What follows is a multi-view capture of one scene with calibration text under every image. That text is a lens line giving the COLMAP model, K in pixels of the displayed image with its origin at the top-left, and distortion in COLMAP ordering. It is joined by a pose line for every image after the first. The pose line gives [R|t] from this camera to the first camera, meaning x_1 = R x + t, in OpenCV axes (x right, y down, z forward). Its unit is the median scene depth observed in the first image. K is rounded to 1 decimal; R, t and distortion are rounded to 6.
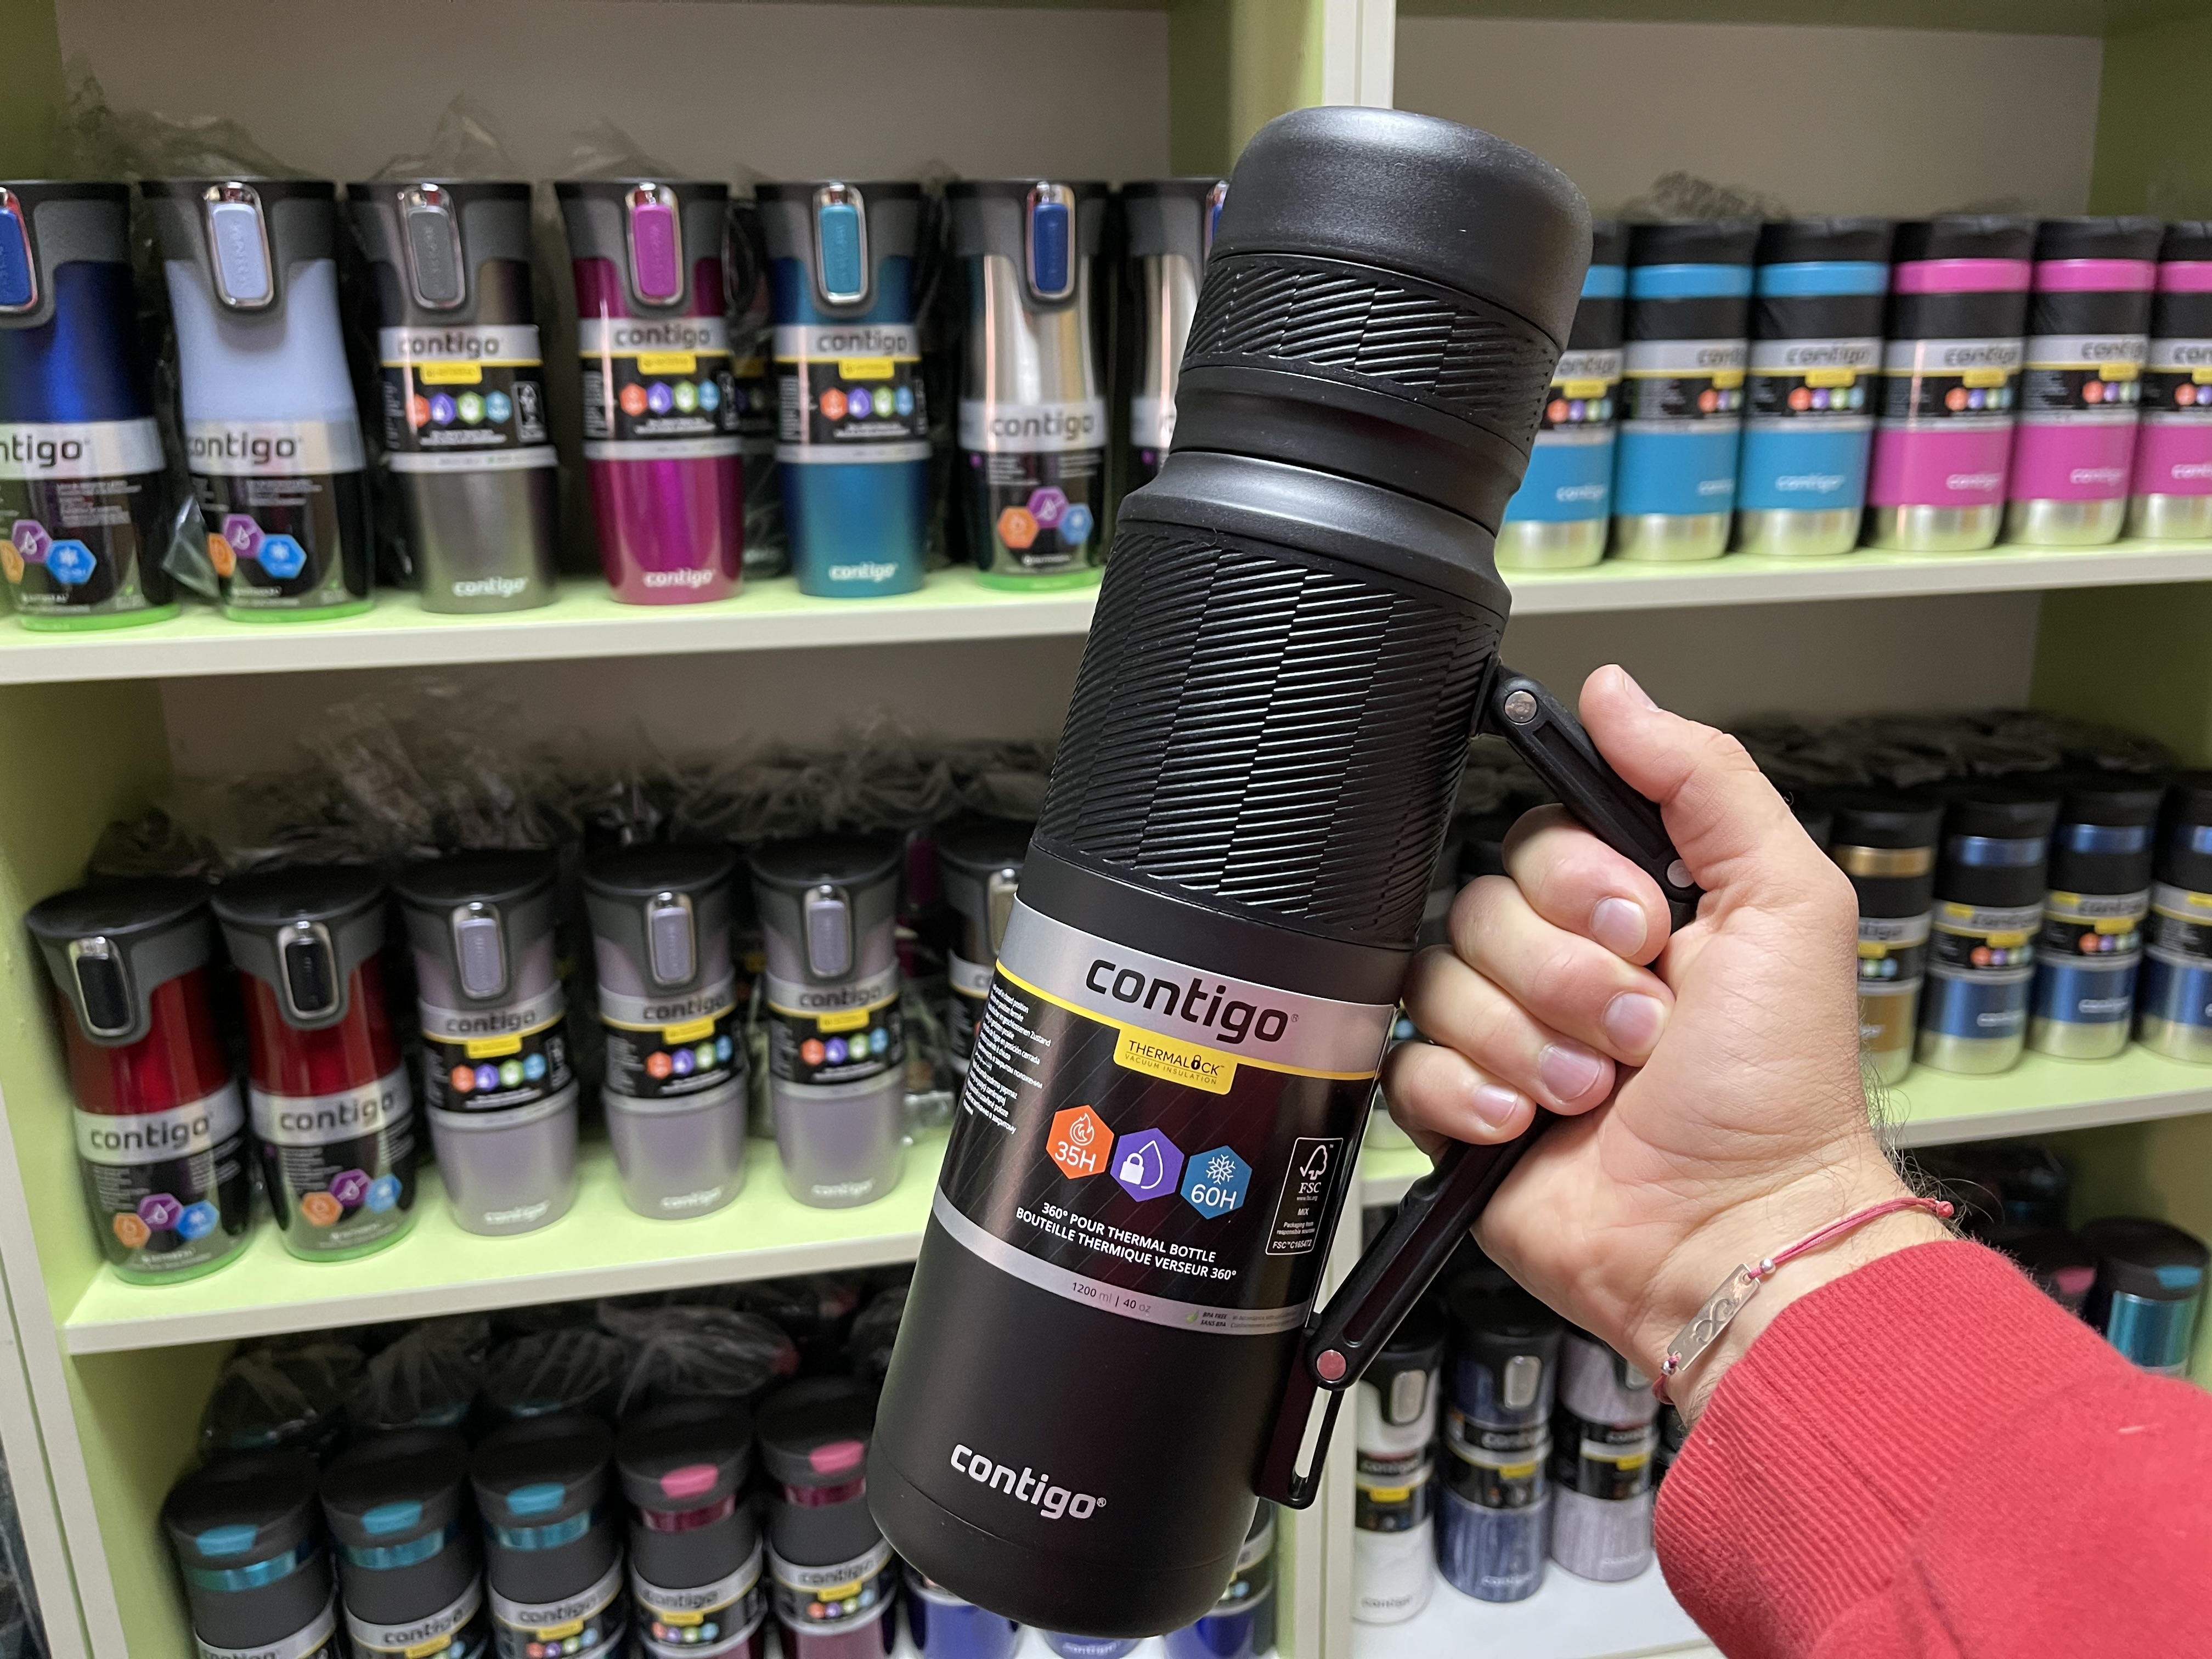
lens RADIAL K [[1692.1, 0, 1090.2], [0, 1692.1, 829.8], [0, 0, 1]] dist [-0.006796, -0.011172]
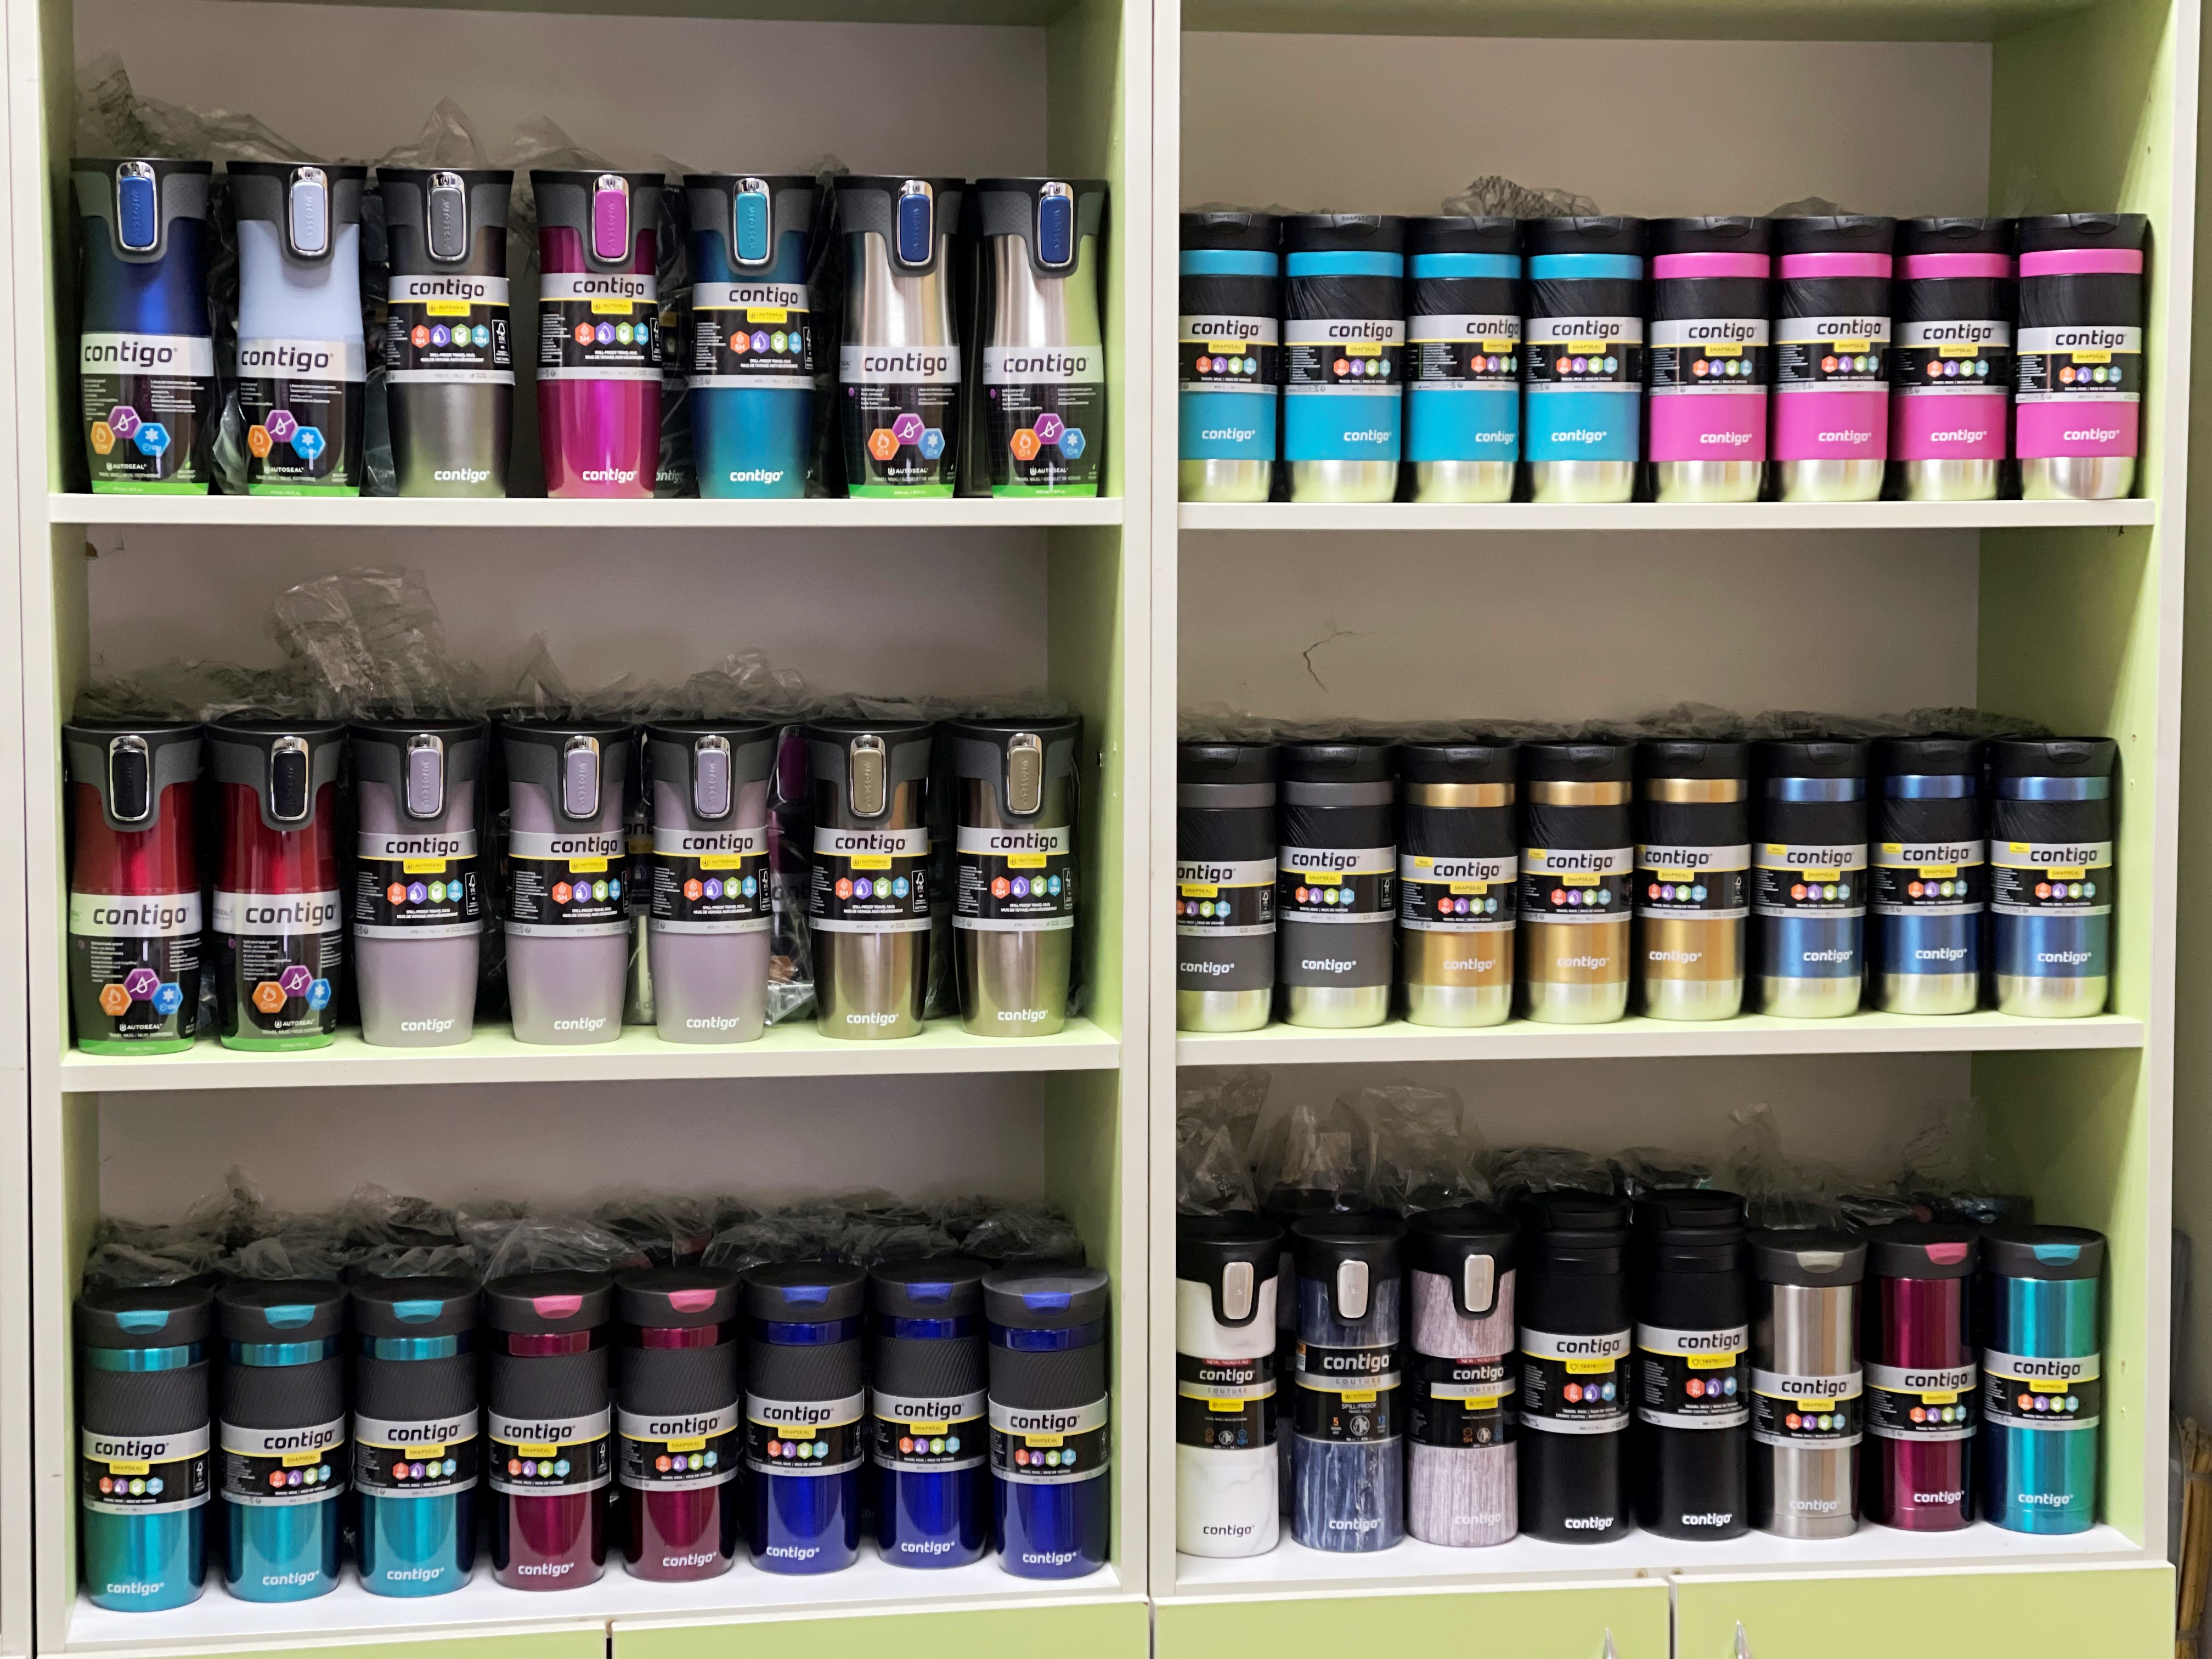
lens RADIAL K [[4133.6, 0, 1106.0], [0, 4133.6, 829.5], [0, 0, 1]] dist [0.029265, 0.263468]
pose [[0.999615, 0.020891, -0.018286, 0.180088], [-0.024132, 0.979453, -0.200222, 0.695201], [0.013728, 0.200586, 0.979580, -1.890780]]
